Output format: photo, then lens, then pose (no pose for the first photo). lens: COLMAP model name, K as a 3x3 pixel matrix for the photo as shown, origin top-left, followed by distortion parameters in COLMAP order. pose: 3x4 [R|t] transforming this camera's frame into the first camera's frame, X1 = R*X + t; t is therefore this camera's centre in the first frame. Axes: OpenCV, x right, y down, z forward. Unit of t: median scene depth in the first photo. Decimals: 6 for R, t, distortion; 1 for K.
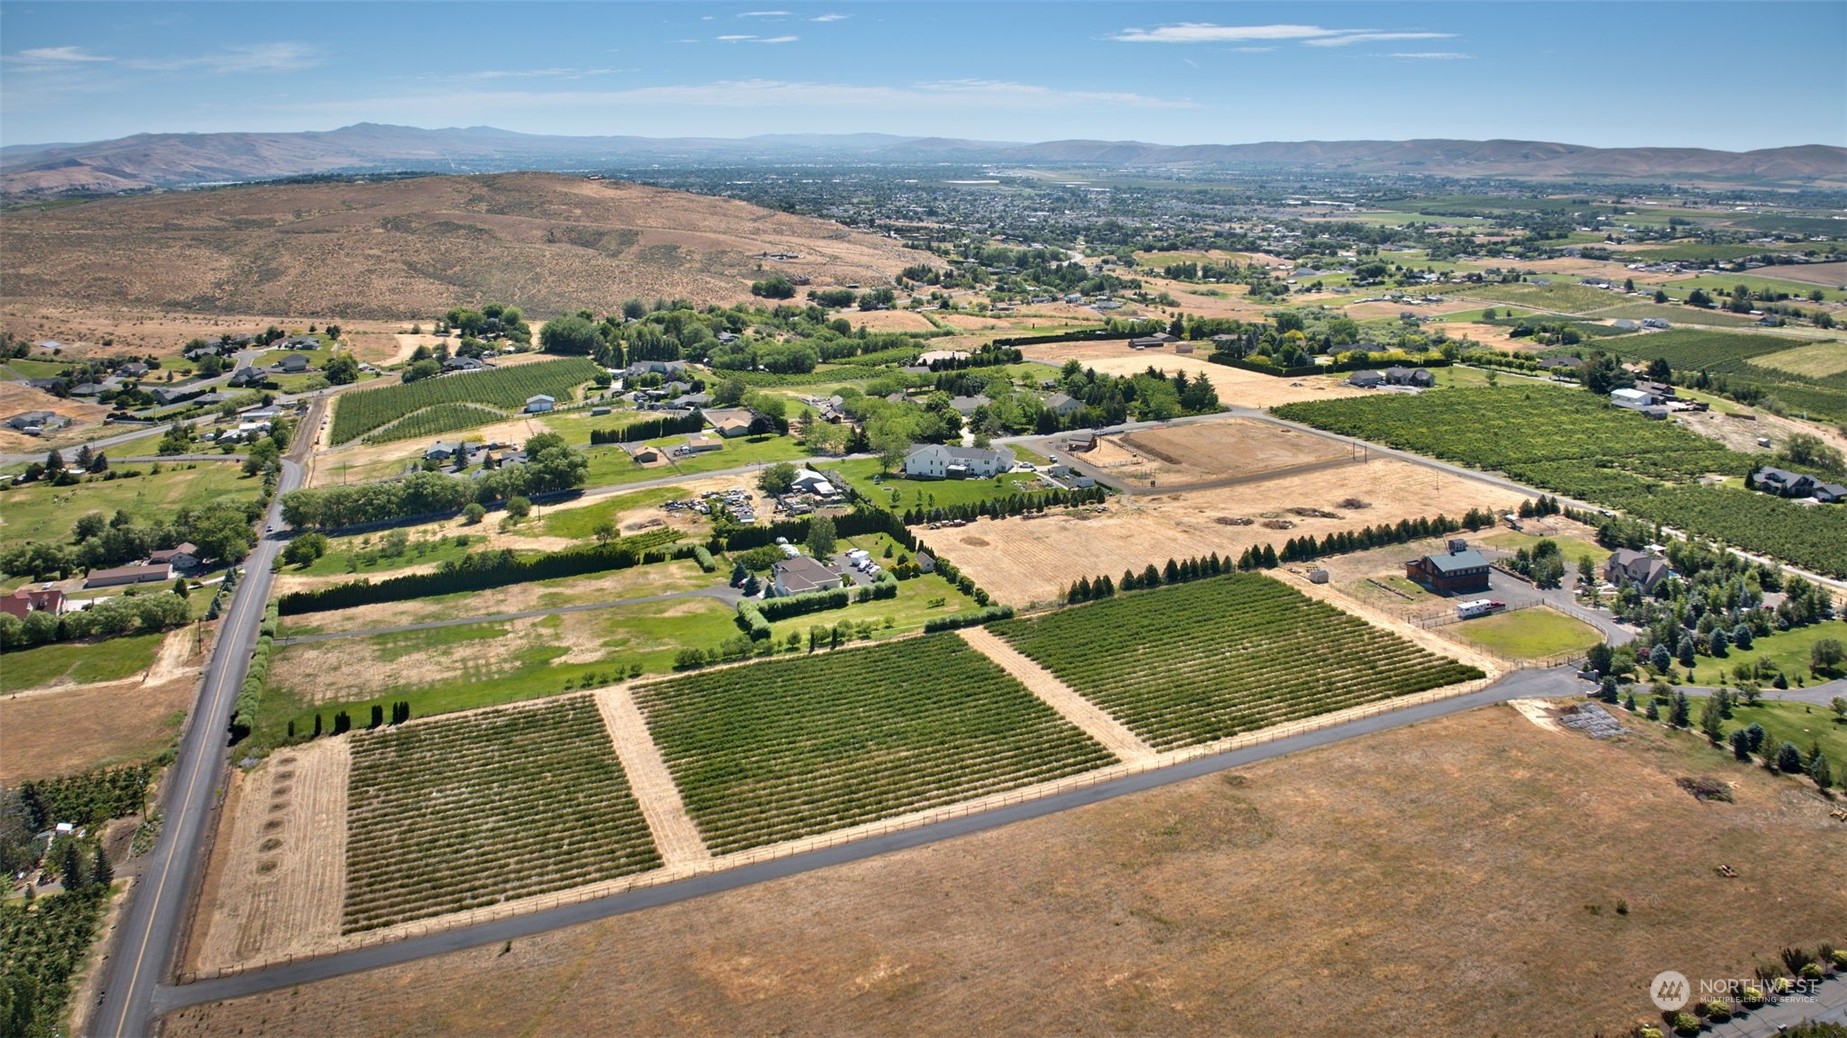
lens RADIAL K [[1318.9, 0, 923.5], [0, 1318.9, 519.0], [0, 0, 1]] dist [-0.003145, -0.002220]
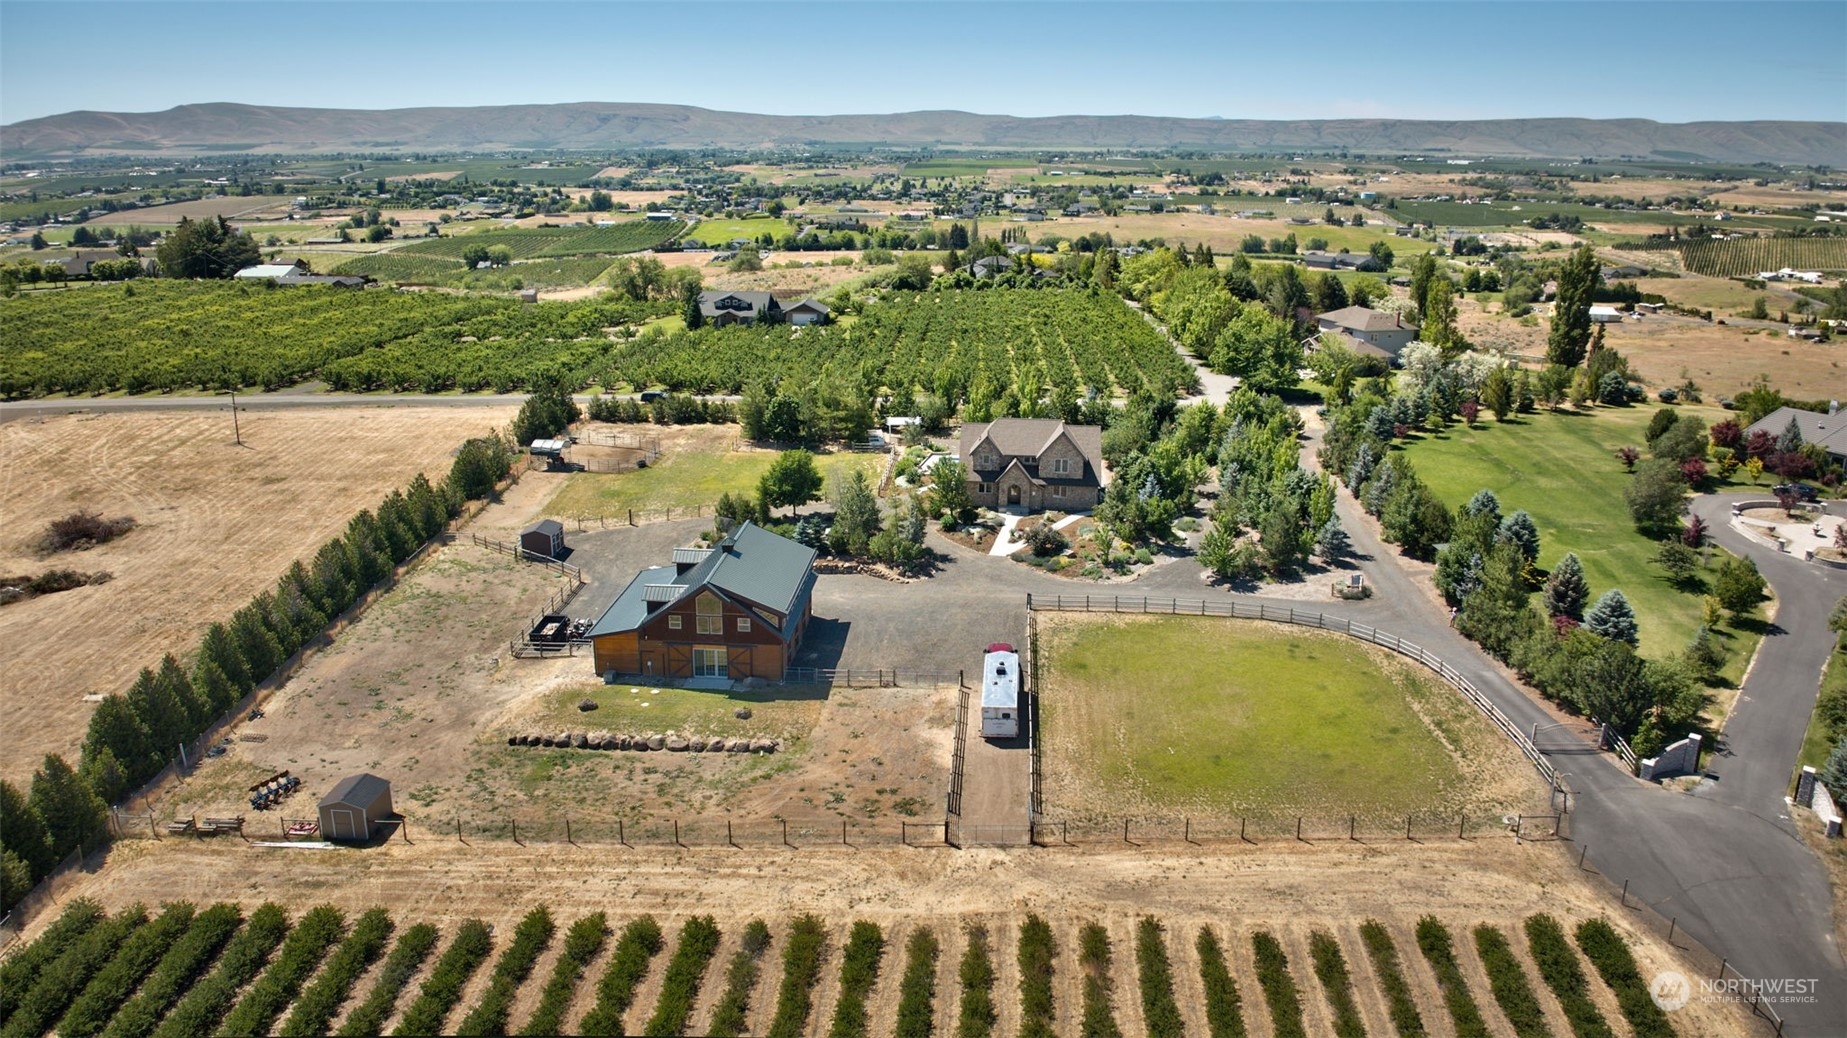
lens RADIAL K [[1318.9, 0, 923.5], [0, 1318.9, 519.0], [0, 0, 1]] dist [-0.003145, -0.002220]
pose [[0.431511, -0.272145, 0.860079, 0.139160], [0.249206, 0.952271, 0.176287, -0.024252], [-0.867003, 0.138267, 0.478735, 0.735164]]
